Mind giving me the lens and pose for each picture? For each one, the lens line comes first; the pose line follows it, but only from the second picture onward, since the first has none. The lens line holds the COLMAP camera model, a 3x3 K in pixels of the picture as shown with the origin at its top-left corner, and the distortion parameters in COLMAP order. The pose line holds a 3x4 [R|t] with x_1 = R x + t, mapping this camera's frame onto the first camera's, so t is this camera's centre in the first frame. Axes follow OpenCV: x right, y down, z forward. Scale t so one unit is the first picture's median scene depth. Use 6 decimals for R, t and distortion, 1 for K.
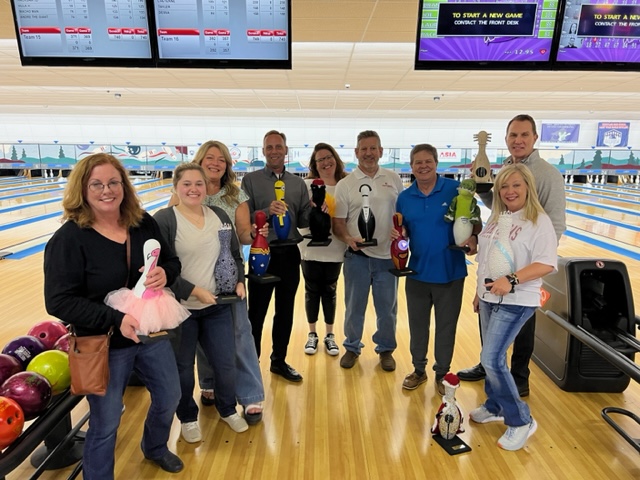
lens RADIAL K [[476.1, 0, 316.9], [0, 476.1, 242.5], [0, 0, 1]] dist [0.048126, -0.049668]
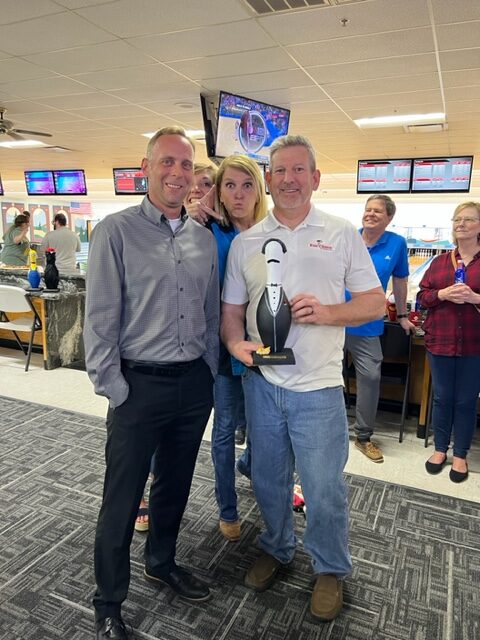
lens RADIAL K [[476.0, 0, 236.8], [0, 476.0, 318.4], [0, 0, 1]] dist [0.047242, -0.047942]
pose [[0.910937, 0.087647, -0.403128, -0.106370], [-0.092852, 0.995658, 0.006659, 0.433406], [0.401961, 0.031366, 0.915119, -1.998231]]
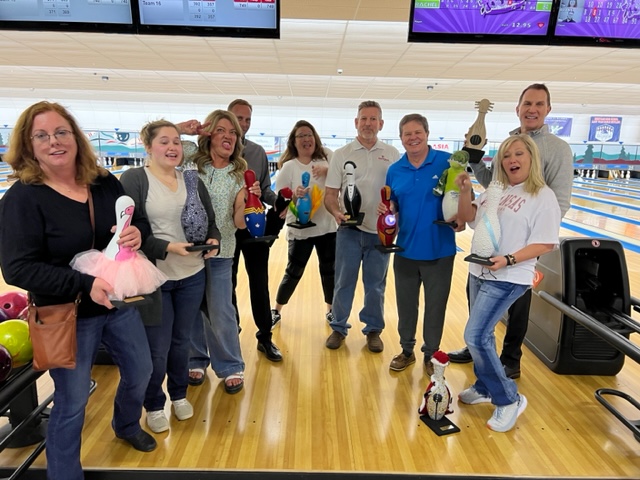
lens RADIAL K [[476.1, 0, 316.9], [0, 476.1, 242.5], [0, 0, 1]] dist [0.048126, -0.049668]
pose [[0.999755, 0.013238, 0.017741, 0.011220], [-0.013479, 0.999818, 0.013513, 0.037549], [-0.017559, -0.013749, 0.999751, 0.042374]]
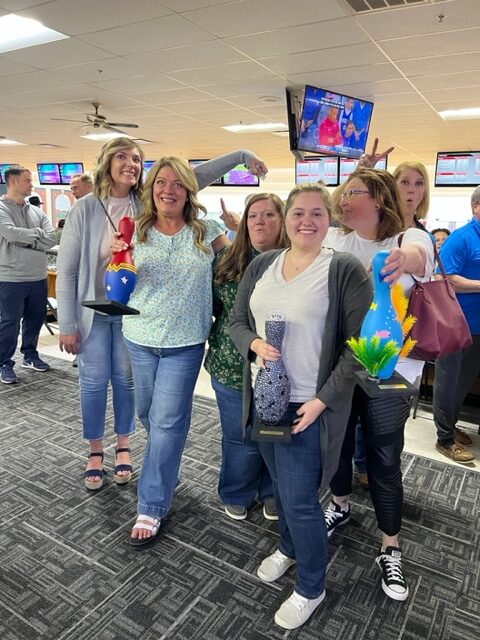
lens RADIAL K [[475.9, 0, 241.9], [0, 475.9, 320.0], [0, 0, 1]] dist [0.049250, -0.052176]
pose [[0.855511, 0.133717, -0.500220, -0.129440], [-0.131937, 0.990486, 0.039125, 0.452507], [0.500692, 0.032526, 0.865014, -2.081648]]
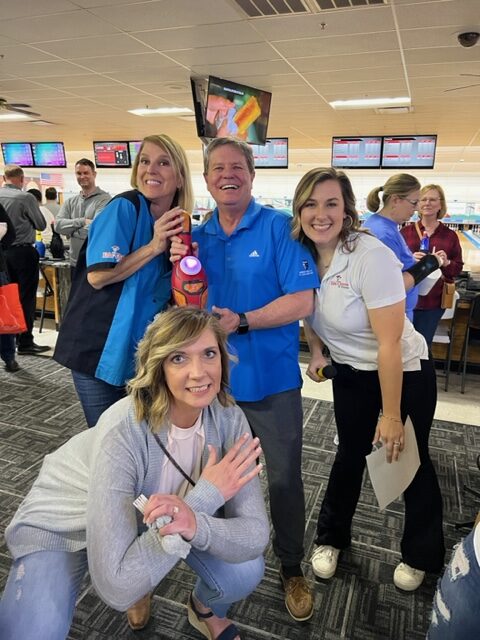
lens RADIAL K [[479.3, 0, 242.7], [0, 479.3, 316.4], [0, 0, 1]] dist [0.035838, -0.033737]
pose [[0.936932, 0.094701, -0.336437, -0.079838], [-0.082404, 0.995310, 0.050678, 0.467277], [0.339658, -0.019758, 0.940341, -2.210352]]
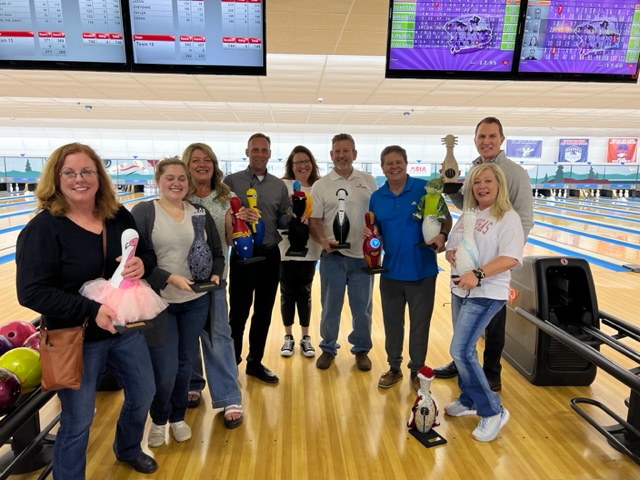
lens RADIAL K [[475.9, 0, 317.8], [0, 475.9, 236.3], [0, 0, 1]] dist [0.049250, -0.052176]
pose [[0.998335, -0.005427, 0.057418, -0.004904], [0.008050, 0.998930, -0.045543, 0.033403], [-0.057109, 0.045930, 0.997311, -0.011073]]
